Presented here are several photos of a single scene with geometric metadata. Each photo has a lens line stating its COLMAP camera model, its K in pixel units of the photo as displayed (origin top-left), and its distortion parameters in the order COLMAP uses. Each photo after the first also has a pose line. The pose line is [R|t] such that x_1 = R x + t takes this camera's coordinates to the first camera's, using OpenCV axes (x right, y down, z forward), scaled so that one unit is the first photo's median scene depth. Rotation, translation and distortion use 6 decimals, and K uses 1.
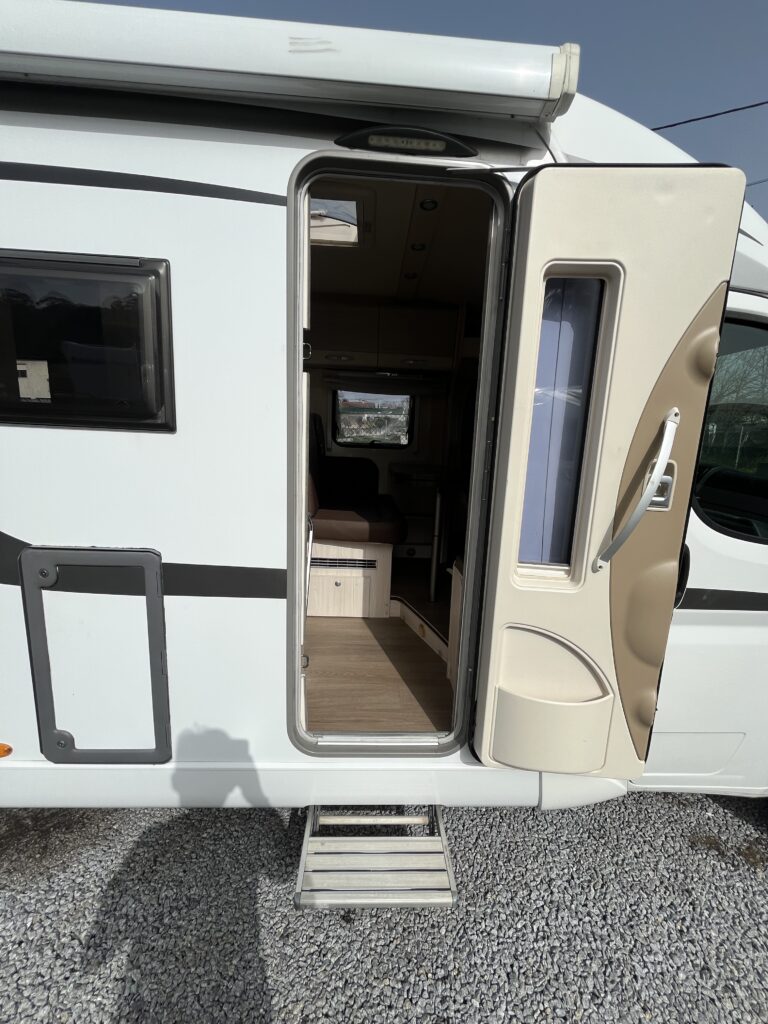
lens RADIAL K [[412.0, 0, 387.5], [0, 412.0, 513.6], [0, 0, 1]] dist [-0.001638, 0.000052]
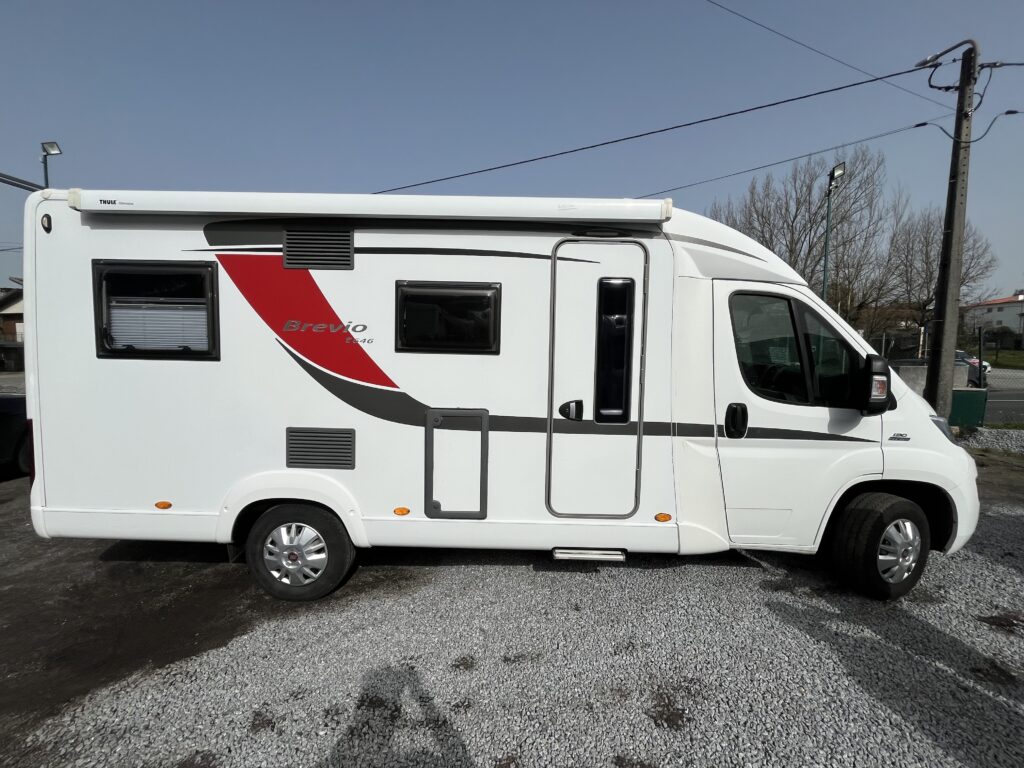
lens RADIAL K [[412.0, 0, 511.4], [0, 412.0, 379.8], [0, 0, 1]] dist [-0.001638, 0.000052]
pose [[0.998033, -0.020337, -0.059299, -0.302418], [0.013487, 0.993423, -0.113707, 0.180619], [0.061221, 0.112684, 0.991743, -1.117730]]
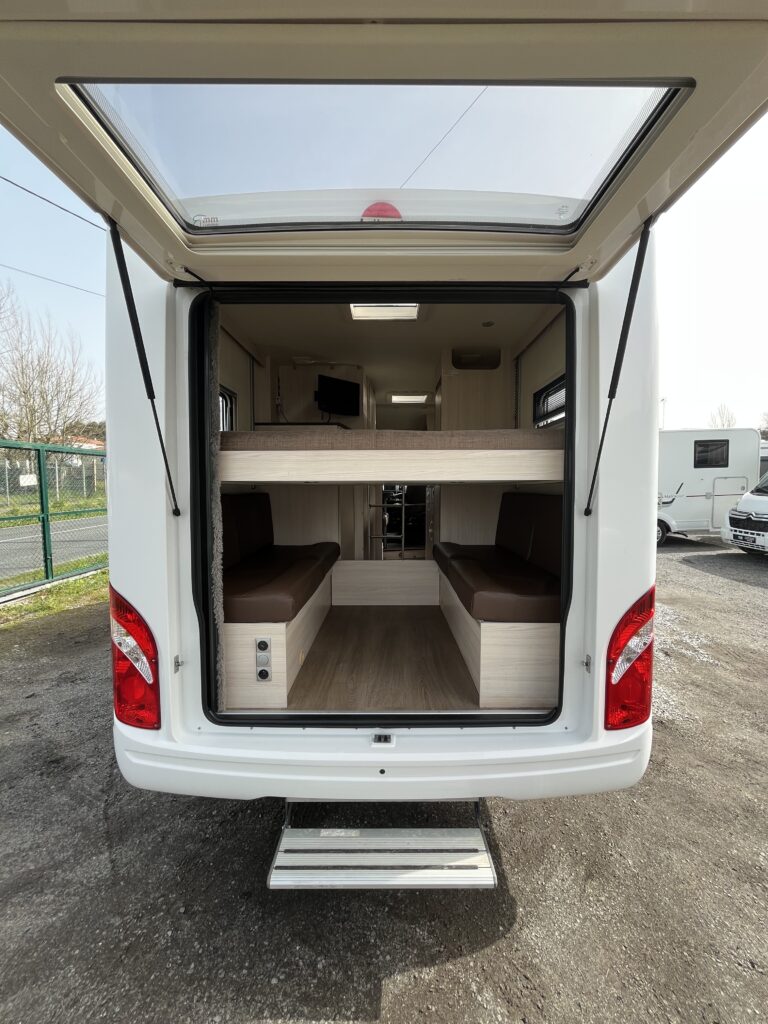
lens RADIAL K [[412.0, 0, 387.5], [0, 412.0, 513.6], [0, 0, 1]] dist [-0.001638, 0.000052]
pose [[0.046787, -0.102472, 0.993635, -4.270956], [0.172320, 0.980639, 0.093018, -0.356503], [-0.983929, 0.166871, 0.063539, 1.609773]]
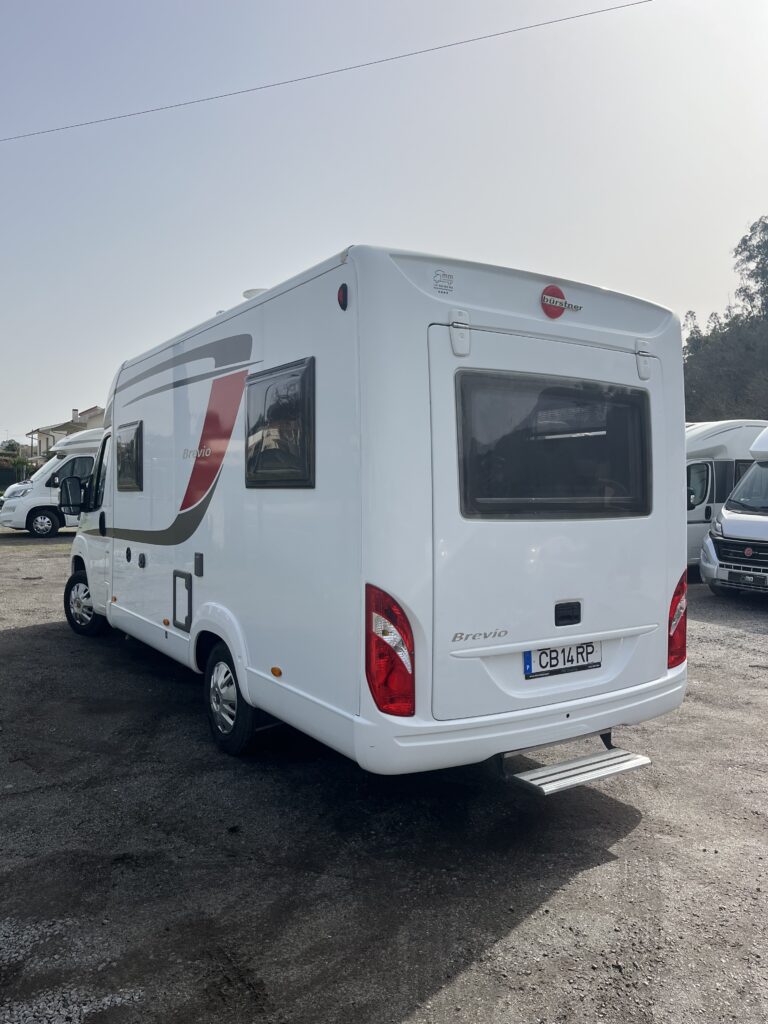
lens RADIAL K [[769.7, 0, 382.6], [0, 769.7, 504.2], [0, 0, 1]] dist [0.090013, -0.111552]
pose [[-0.508012, -0.060256, 0.859240, -5.325596], [0.118038, 0.983269, 0.138741, -0.816437], [-0.853224, 0.171905, -0.492400, 3.798368]]
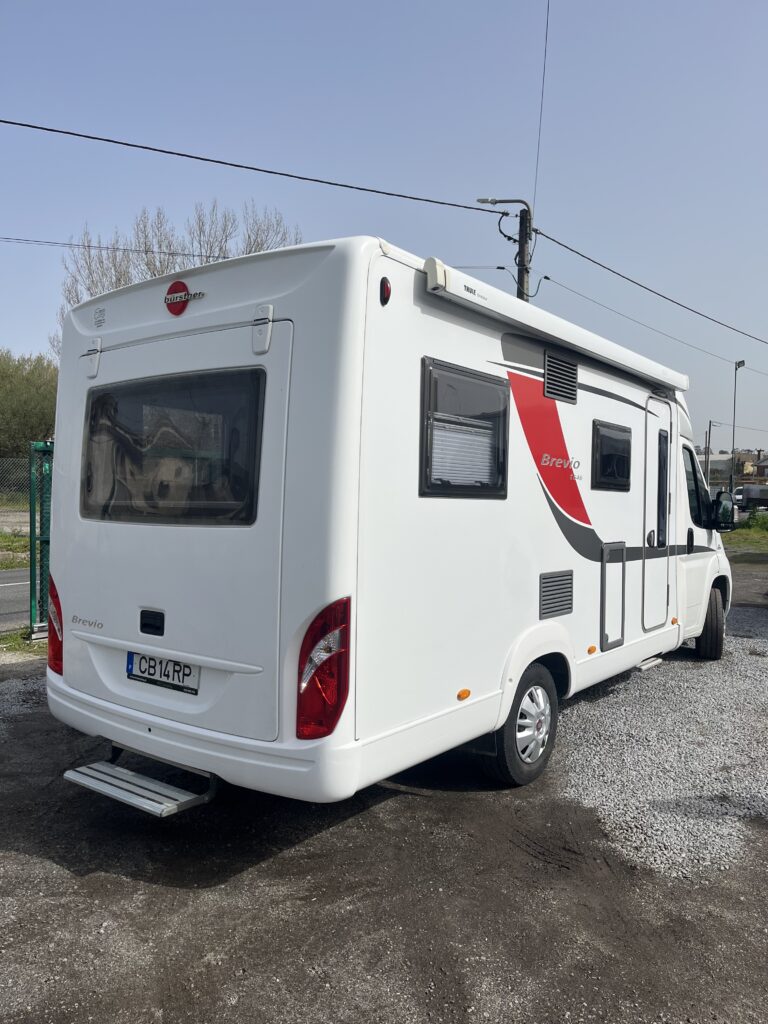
lens RADIAL K [[769.7, 0, 382.6], [0, 769.7, 504.2], [0, 0, 1]] dist [0.090013, -0.111552]
pose [[0.644439, -0.035051, 0.763852, -4.760895], [0.142092, 0.987039, -0.074586, 0.013143], [-0.751338, 0.156603, 0.641067, -0.817116]]
